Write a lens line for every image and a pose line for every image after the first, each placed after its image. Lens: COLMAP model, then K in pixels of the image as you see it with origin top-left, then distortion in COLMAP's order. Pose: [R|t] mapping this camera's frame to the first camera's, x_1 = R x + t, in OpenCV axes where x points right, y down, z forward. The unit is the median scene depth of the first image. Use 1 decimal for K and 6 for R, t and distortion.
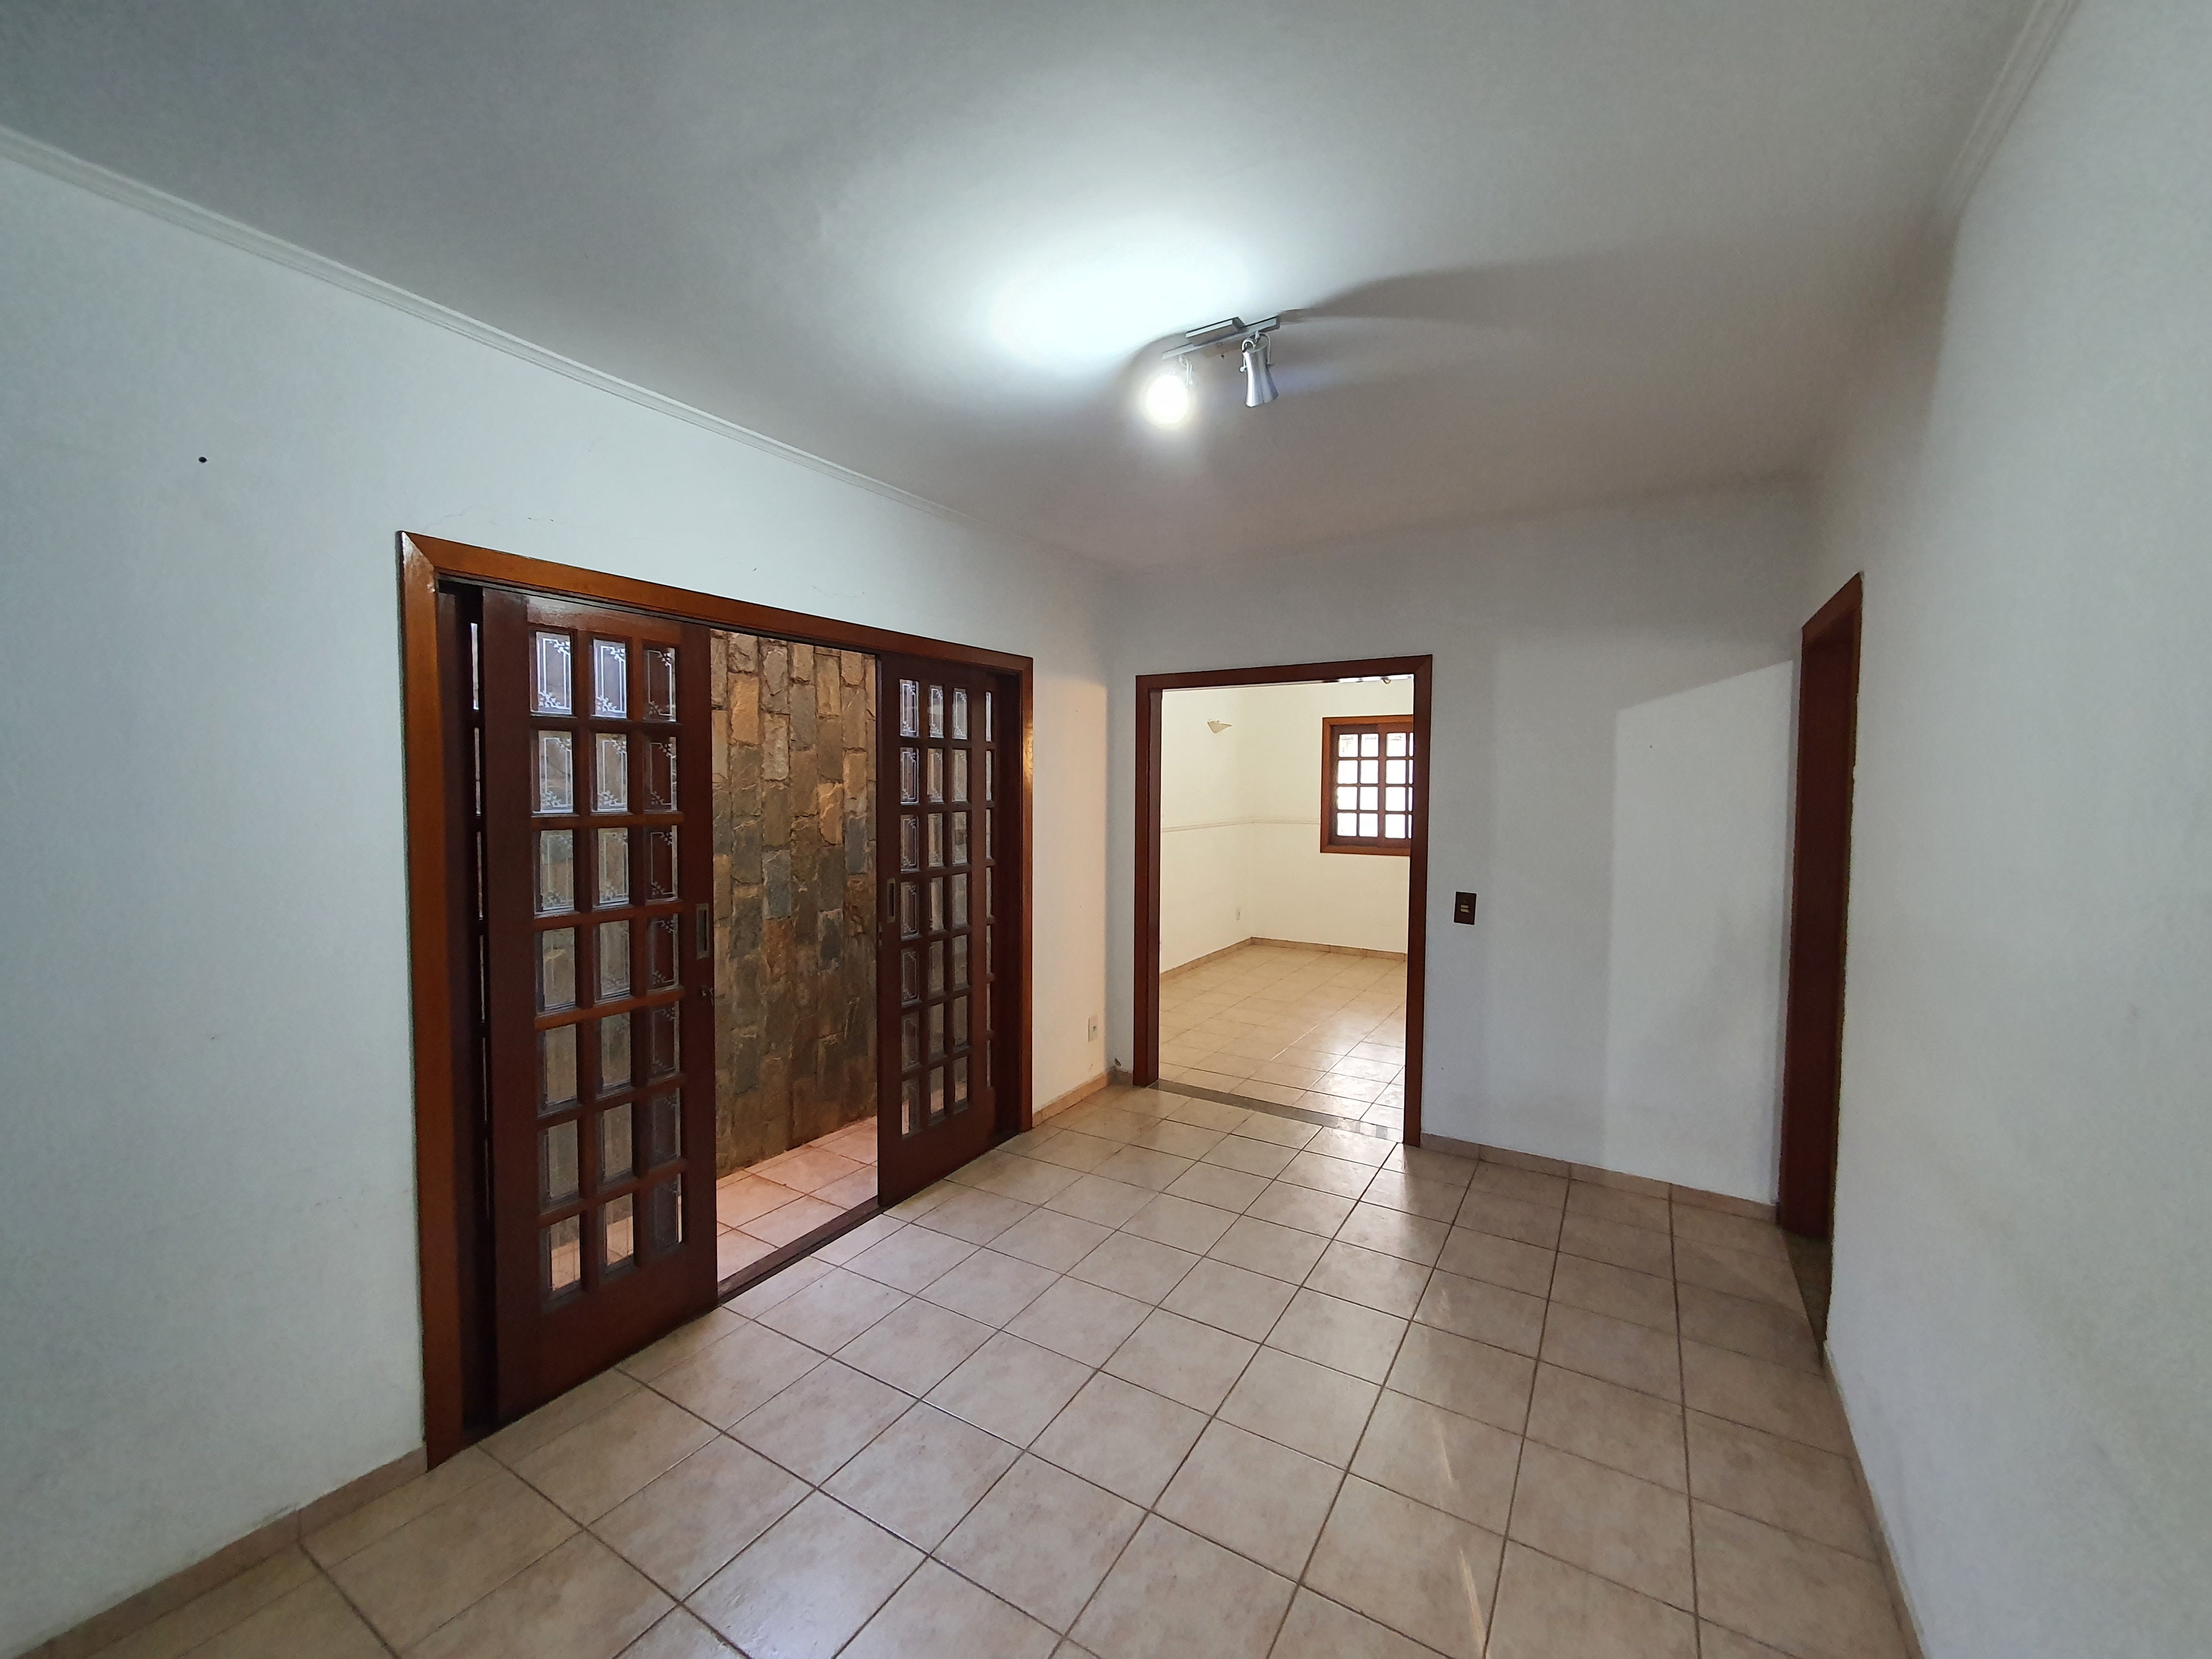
lens RADIAL K [[878.0, 0, 1093.8], [0, 878.0, 813.8], [0, 0, 1]] dist [-0.000863, -0.000029]
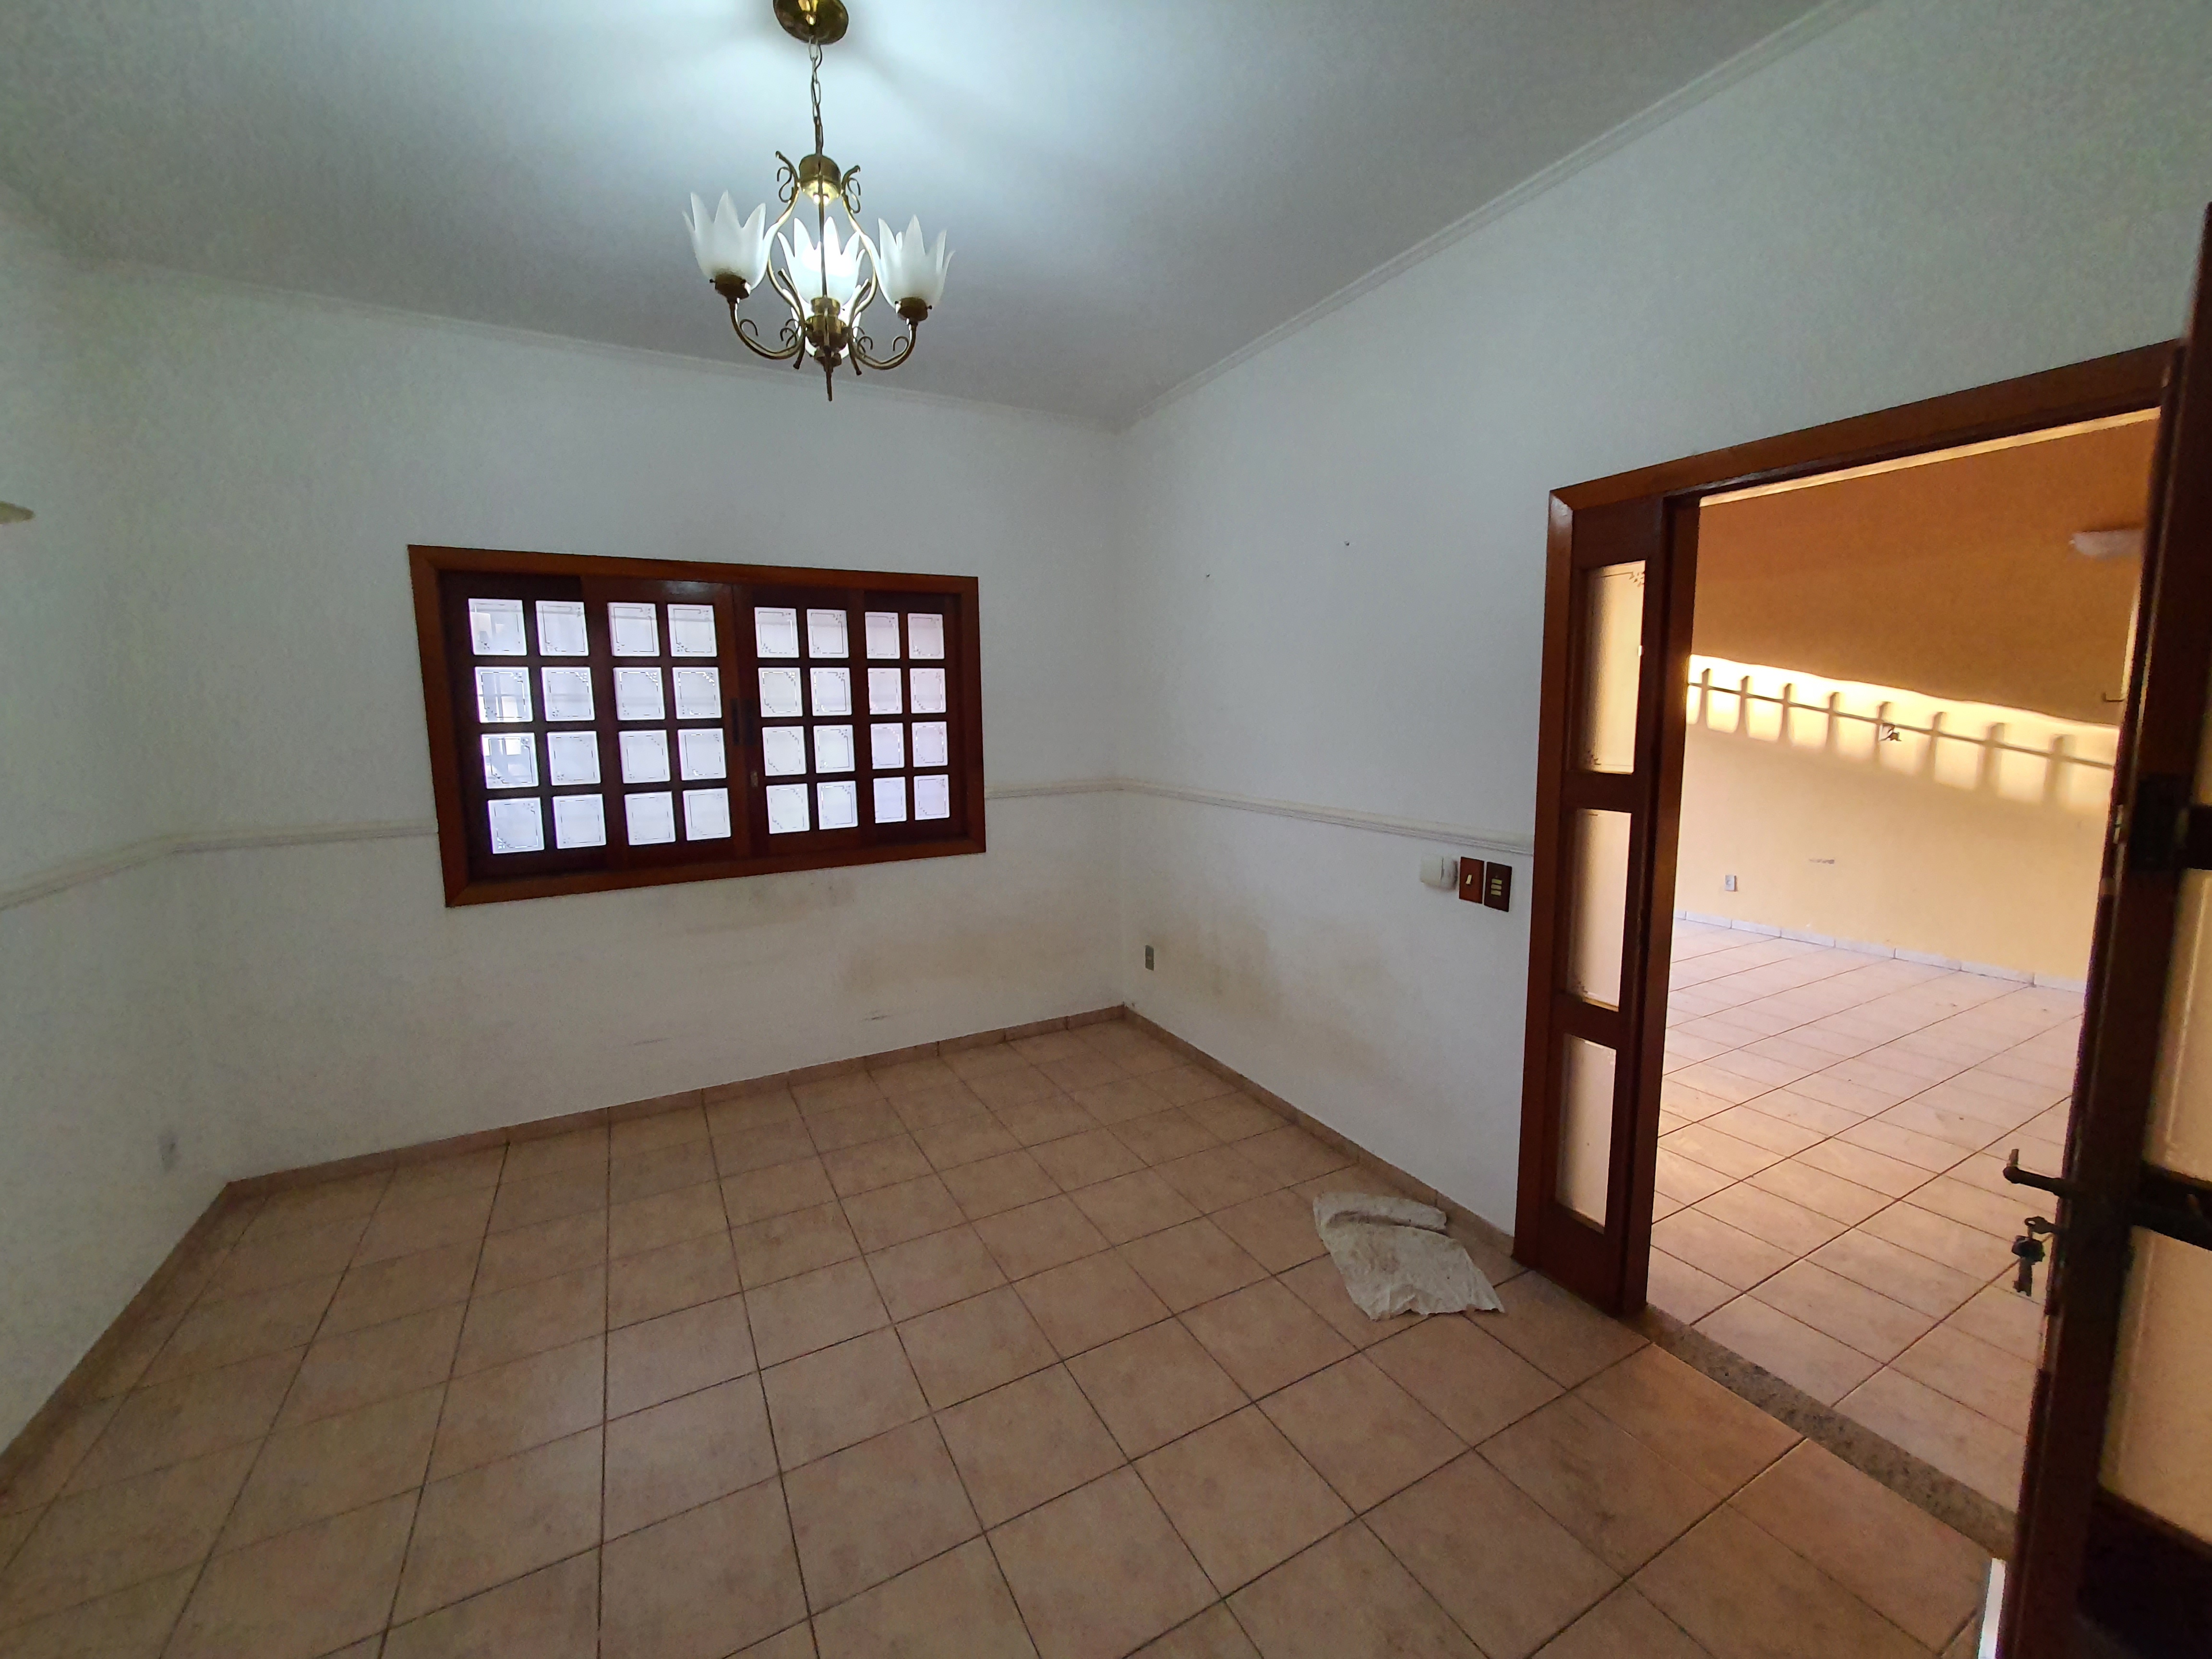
lens RADIAL K [[878.0, 0, 1093.8], [0, 878.0, 813.8], [0, 0, 1]] dist [-0.000863, -0.000029]
pose [[-0.155441, -0.129910, 0.979266, -0.159900], [0.056977, 0.988486, 0.140177, -0.035046], [-0.986201, 0.077585, -0.146249, 0.807108]]
